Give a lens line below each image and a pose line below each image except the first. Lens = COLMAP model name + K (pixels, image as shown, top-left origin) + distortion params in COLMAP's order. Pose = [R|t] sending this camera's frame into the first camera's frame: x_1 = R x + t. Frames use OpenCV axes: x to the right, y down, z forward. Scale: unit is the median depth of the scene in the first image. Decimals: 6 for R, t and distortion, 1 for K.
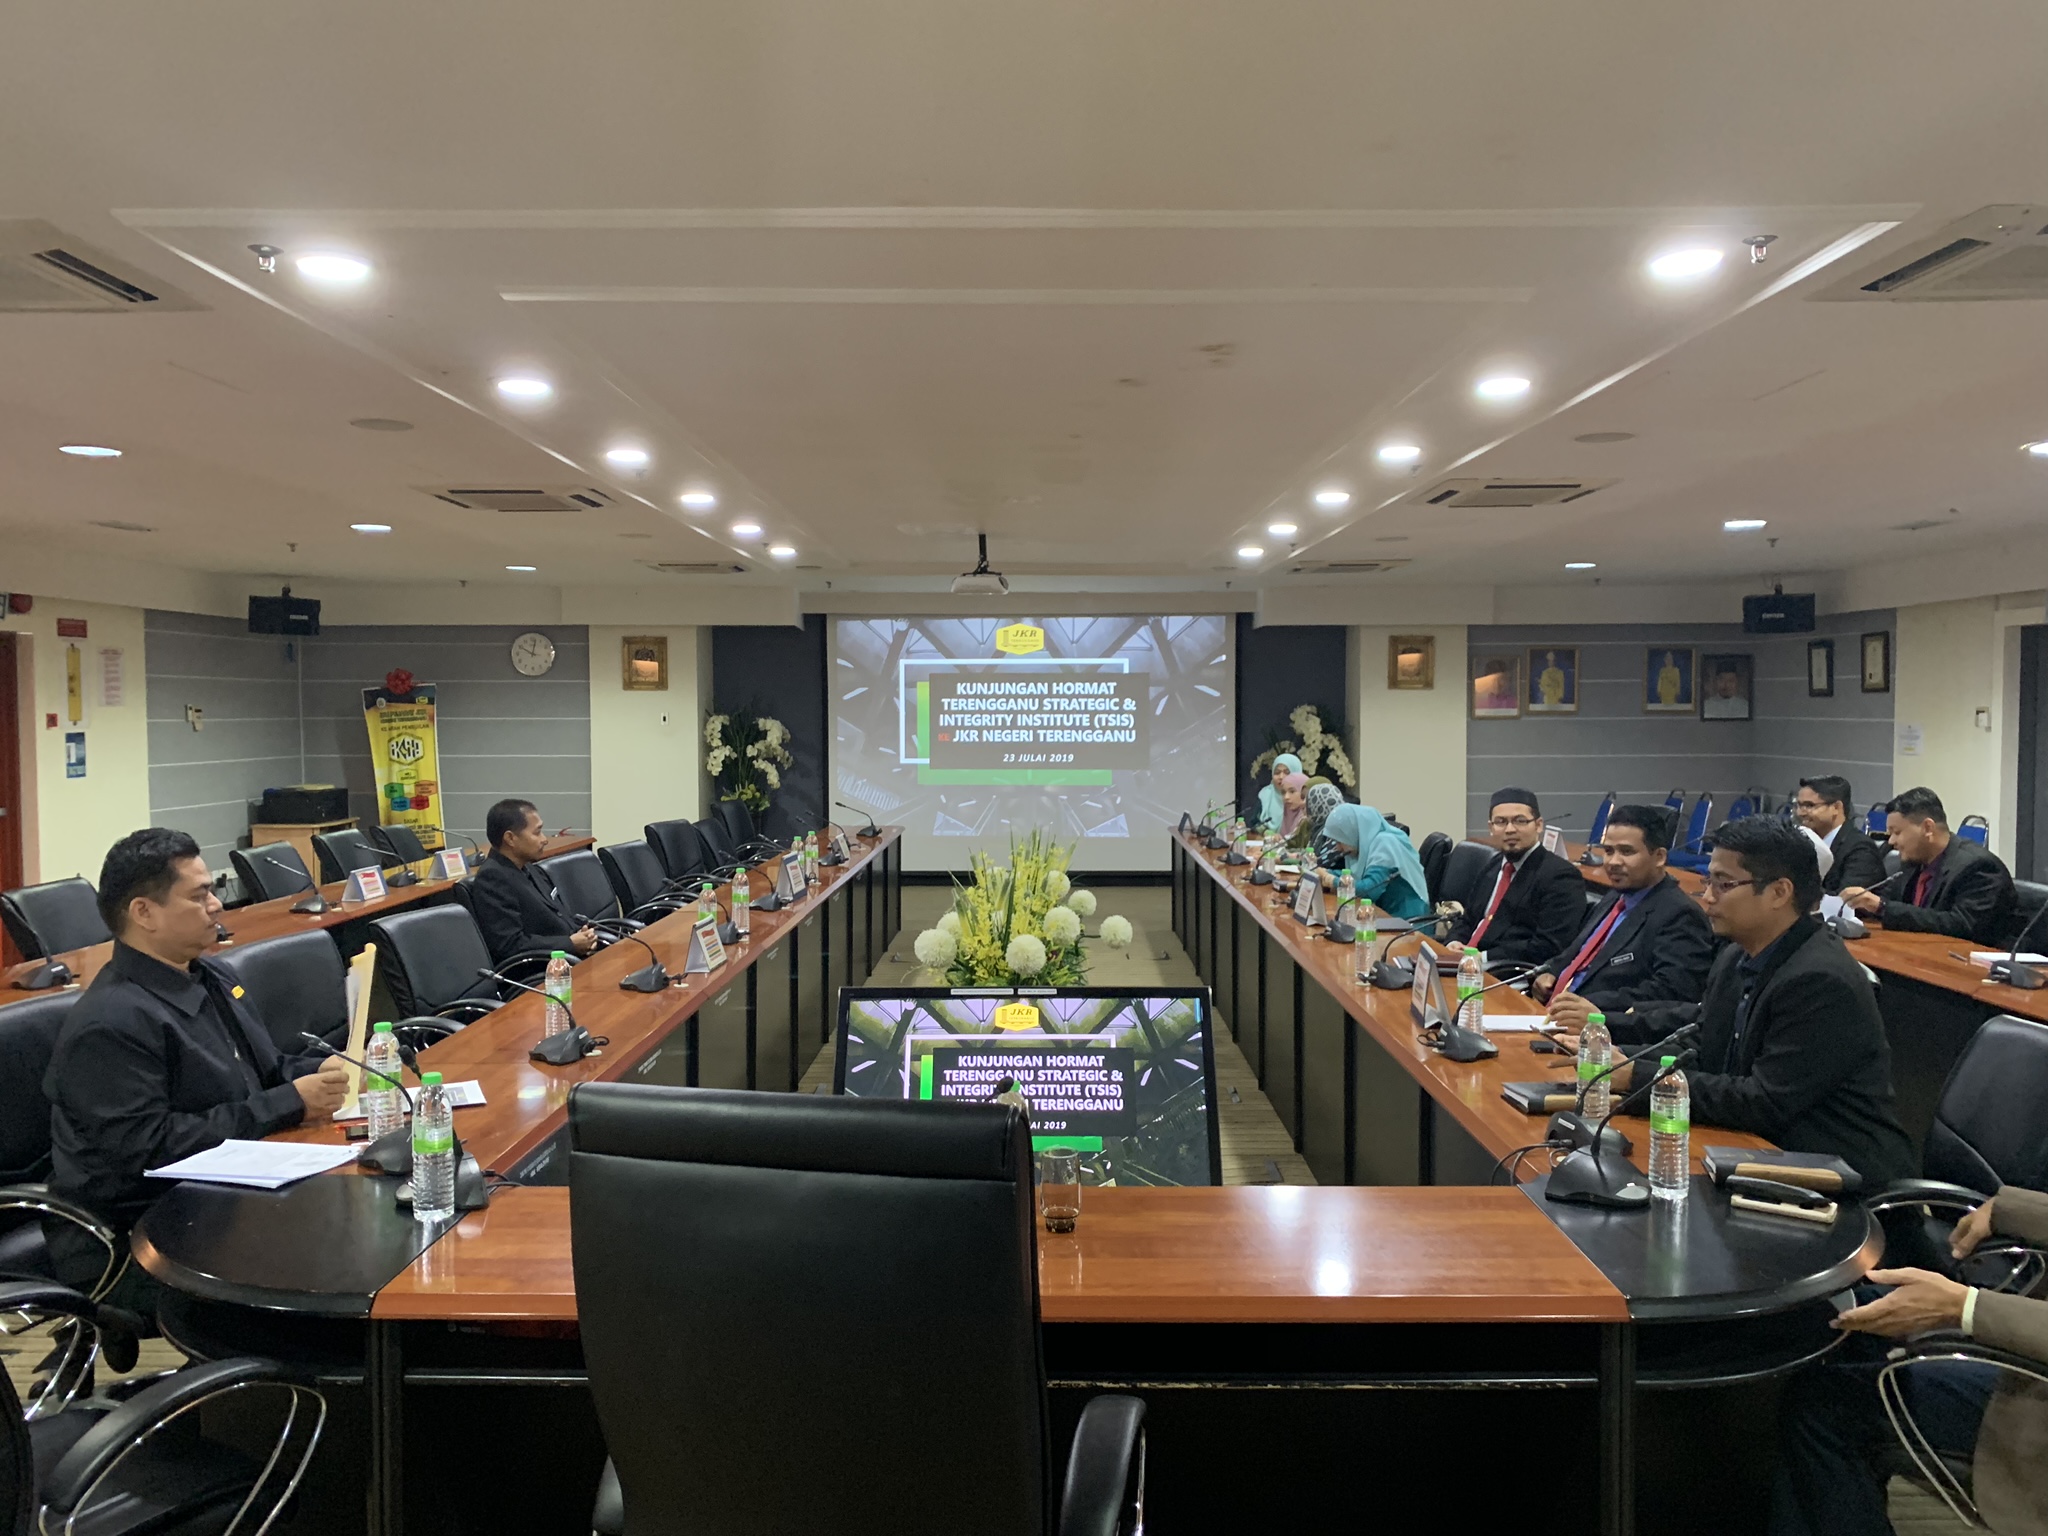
lens RADIAL K [[1548.9, 0, 1035.1], [0, 1548.9, 806.5], [0, 0, 1]] dist [0.045479, -0.040053]
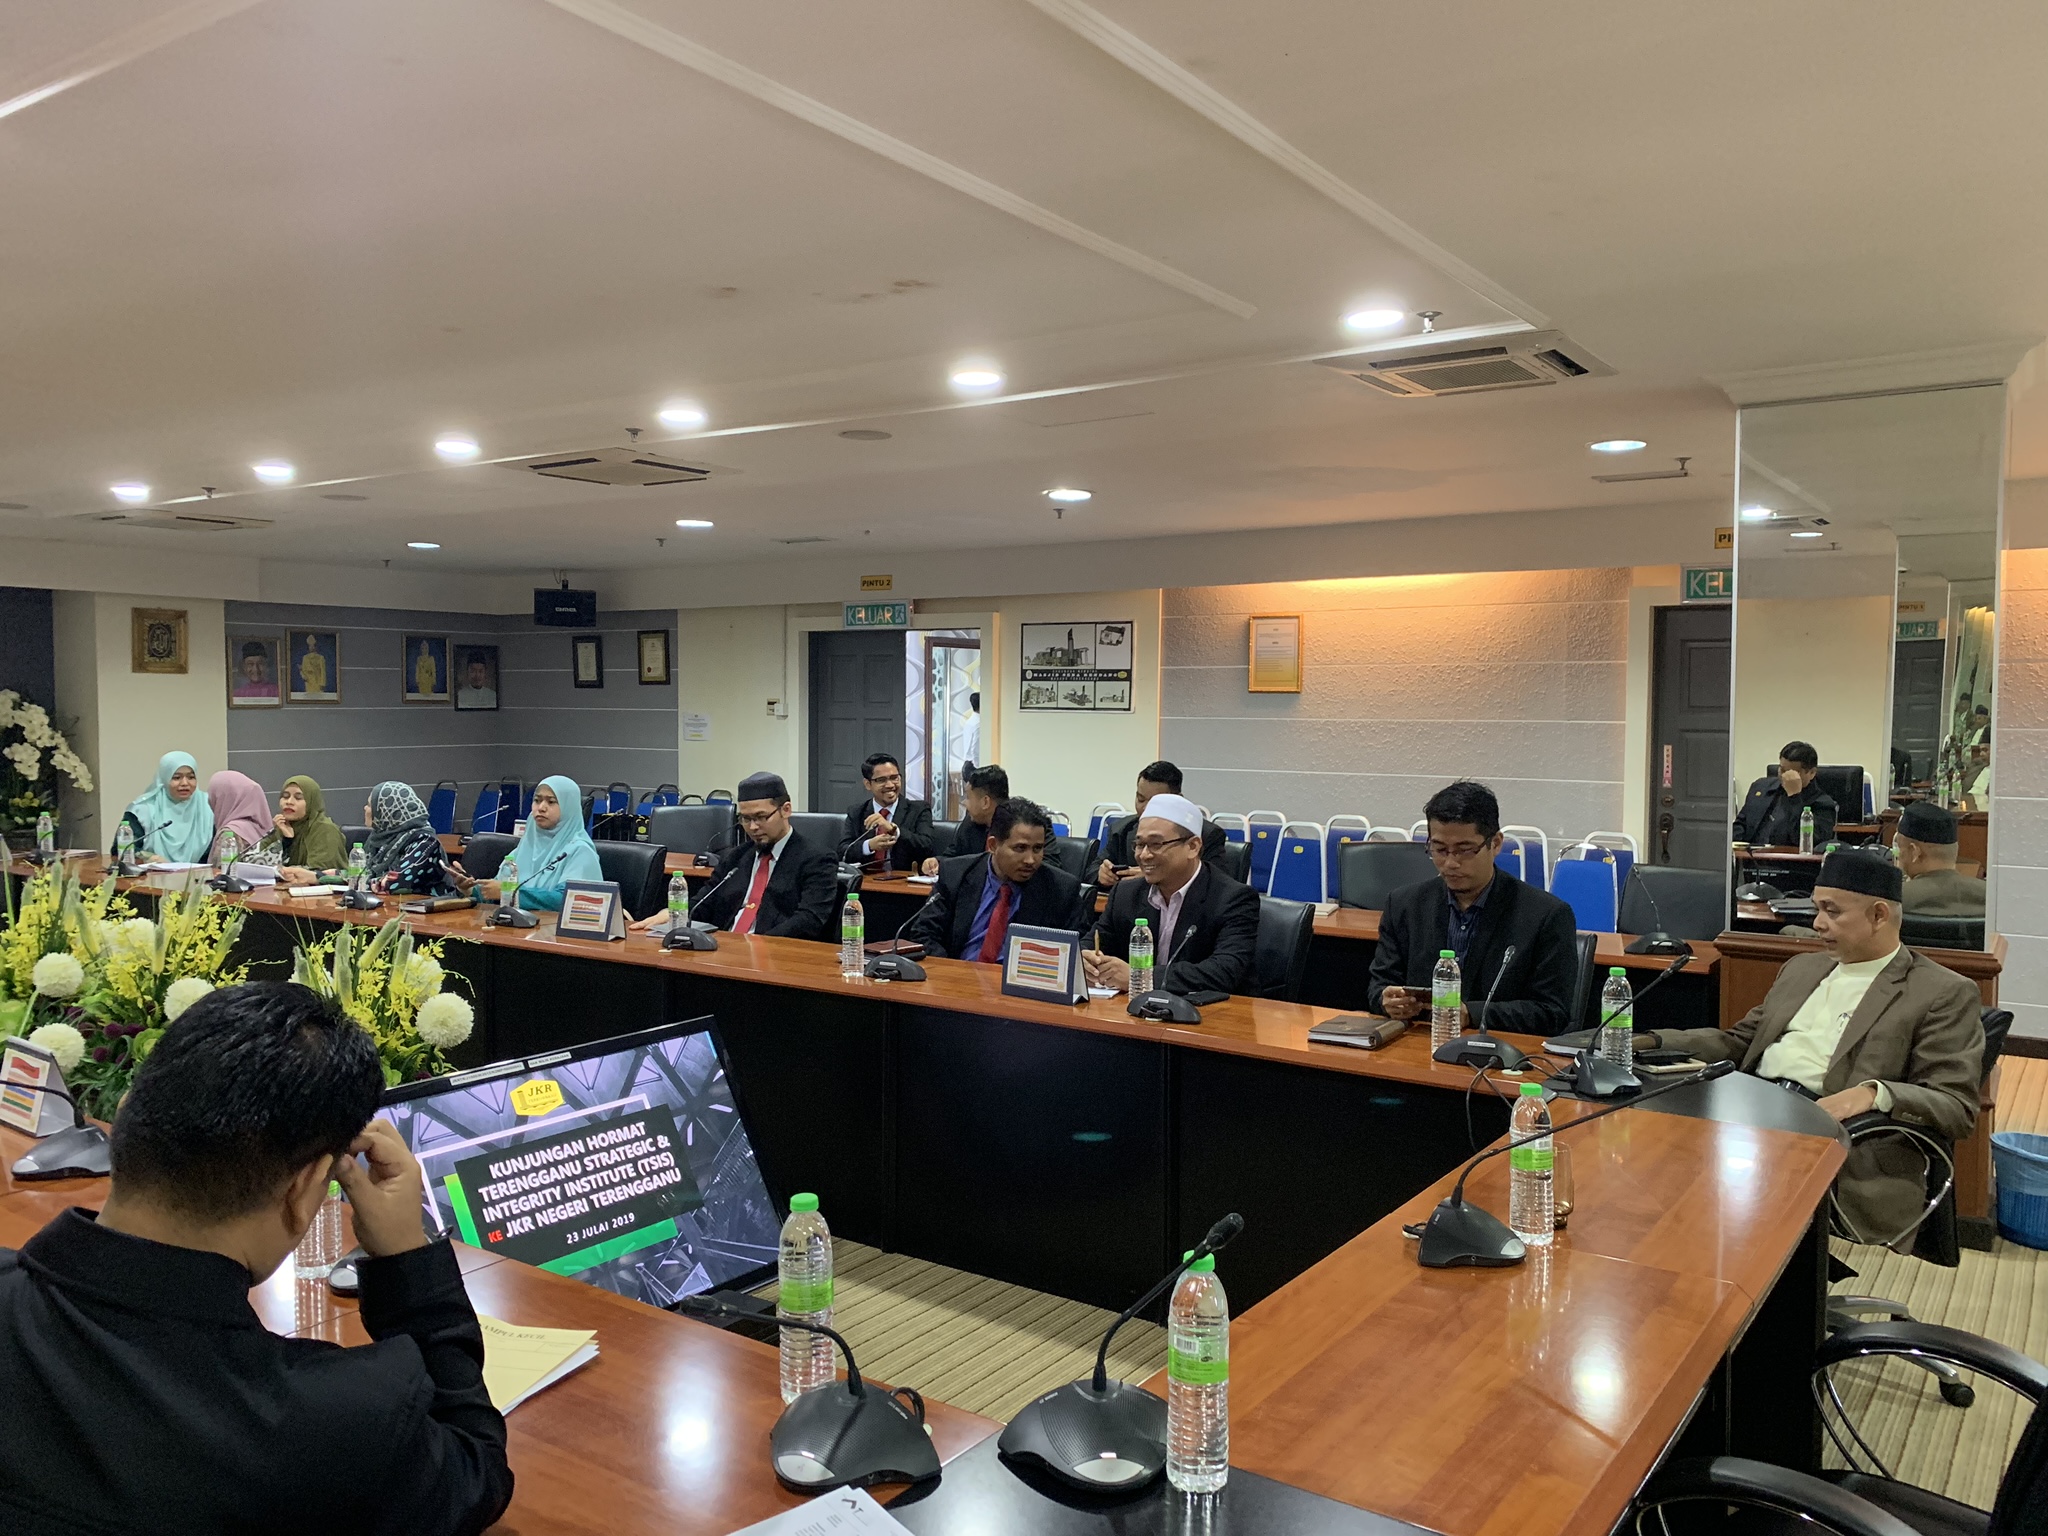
lens RADIAL K [[1548.9, 0, 1048.3], [0, 1548.9, 822.2], [0, 0, 1]] dist [0.045479, -0.040053]
pose [[0.563067, -0.058841, 0.824314, -0.181310], [0.046623, 0.998135, 0.039402, -0.006060], [-0.825095, 0.016246, 0.564760, 0.134494]]
